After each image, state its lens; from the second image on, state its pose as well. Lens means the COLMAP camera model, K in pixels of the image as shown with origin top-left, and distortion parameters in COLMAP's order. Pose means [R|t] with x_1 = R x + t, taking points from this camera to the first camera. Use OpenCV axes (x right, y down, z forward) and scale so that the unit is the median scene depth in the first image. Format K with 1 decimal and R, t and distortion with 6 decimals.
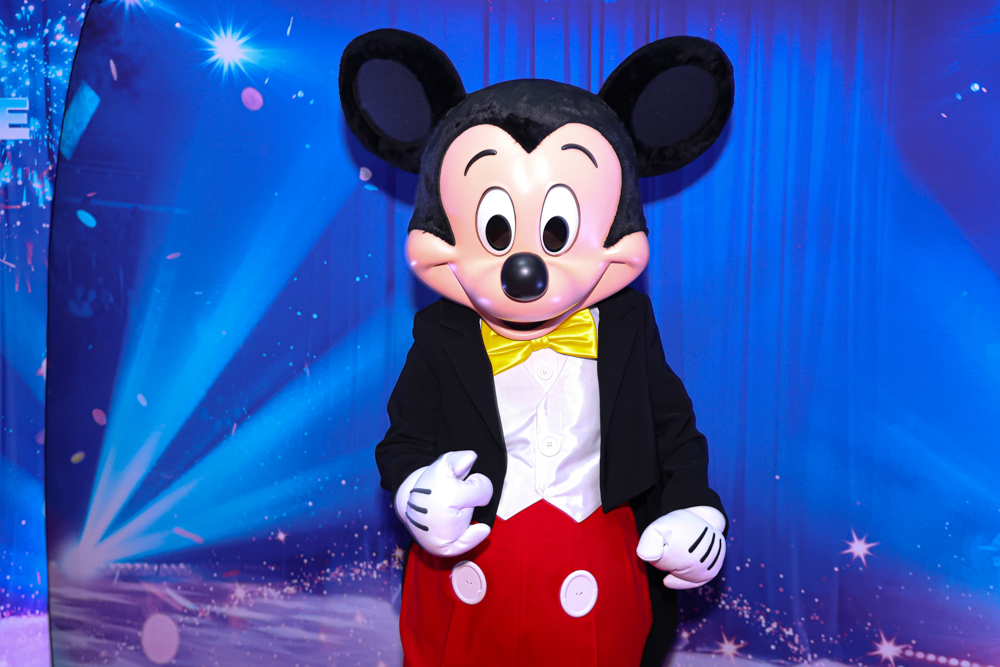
lens RADIAL K [[1143.5, 0, 527.9], [0, 1143.5, 292.3], [0, 0, 1]] dist [0.043705, 0.000000]
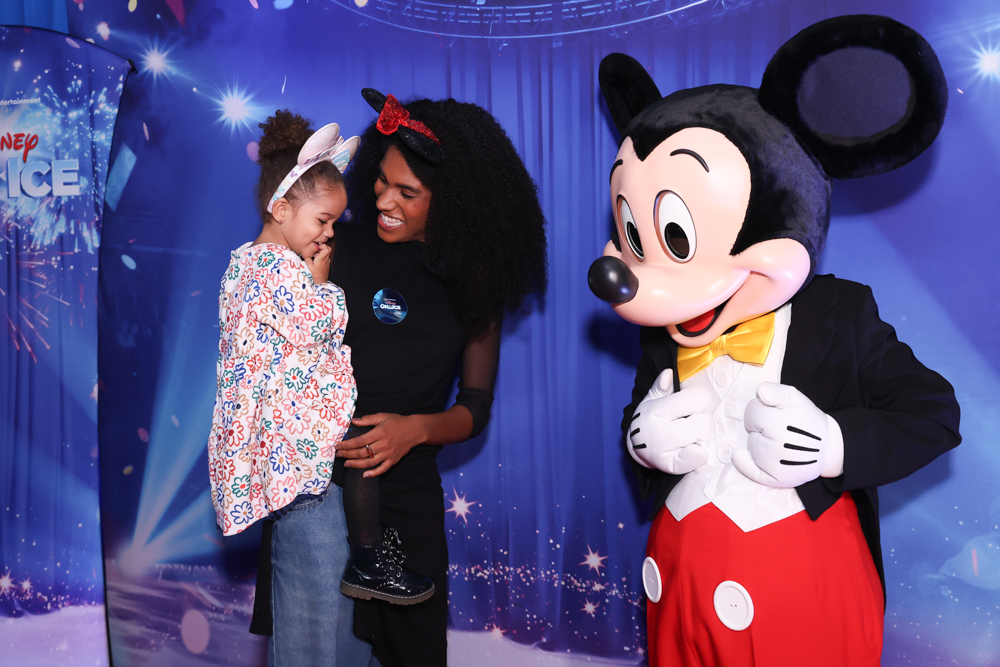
lens RADIAL K [[1041.5, 0, 462.3], [0, 1041.5, 314.5], [0, 0, 1]] dist [0.019446, 0.000000]
pose [[0.983274, -0.011038, -0.181797, 0.135181], [0.008997, 0.999887, -0.012043, 0.003887], [0.181910, 0.010206, 0.983262, 0.037085]]
